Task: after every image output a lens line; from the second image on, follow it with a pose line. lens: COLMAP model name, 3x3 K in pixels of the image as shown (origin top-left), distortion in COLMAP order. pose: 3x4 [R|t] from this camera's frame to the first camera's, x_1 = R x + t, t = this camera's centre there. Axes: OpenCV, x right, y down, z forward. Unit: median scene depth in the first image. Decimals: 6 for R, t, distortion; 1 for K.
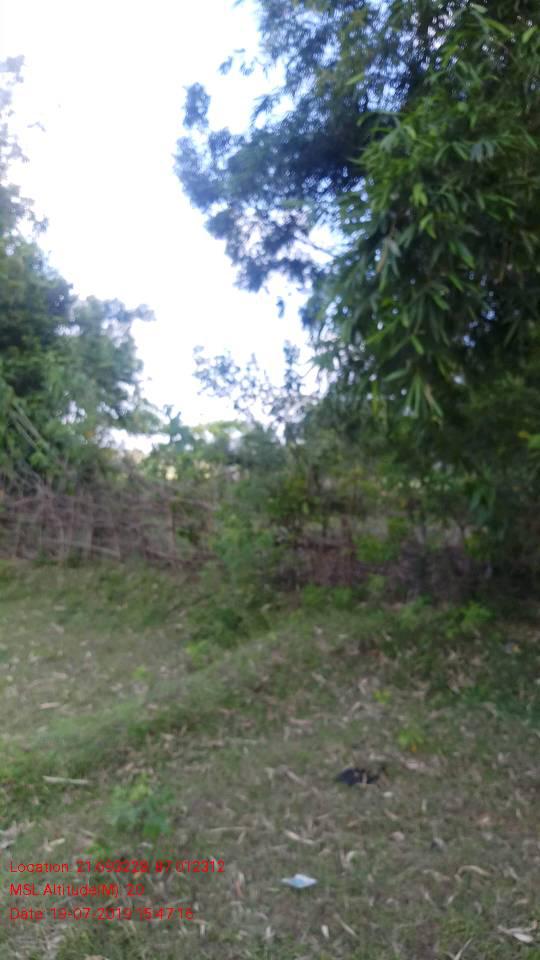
lens RADIAL K [[812.6, 0, 263.3], [0, 812.6, 479.6], [0, 0, 1]] dist [0.064897, -0.246965]
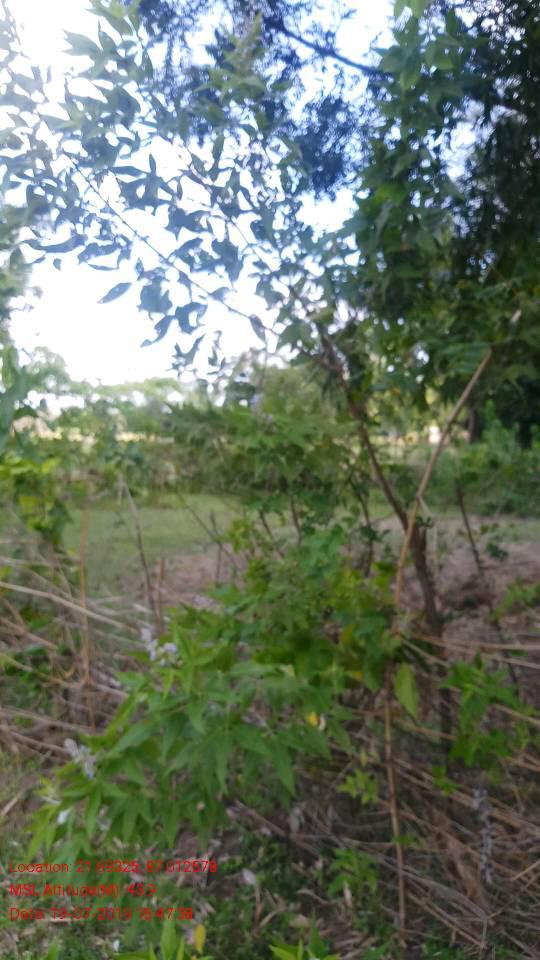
lens RADIAL K [[812.6, 0, 263.3], [0, 812.6, 479.6], [0, 0, 1]] dist [0.064897, -0.246965]
pose [[0.997013, 0.002931, 0.077173, -0.005530], [-0.006612, 0.998850, 0.047479, -0.013720], [-0.076945, -0.047847, 0.995887, 0.215304]]
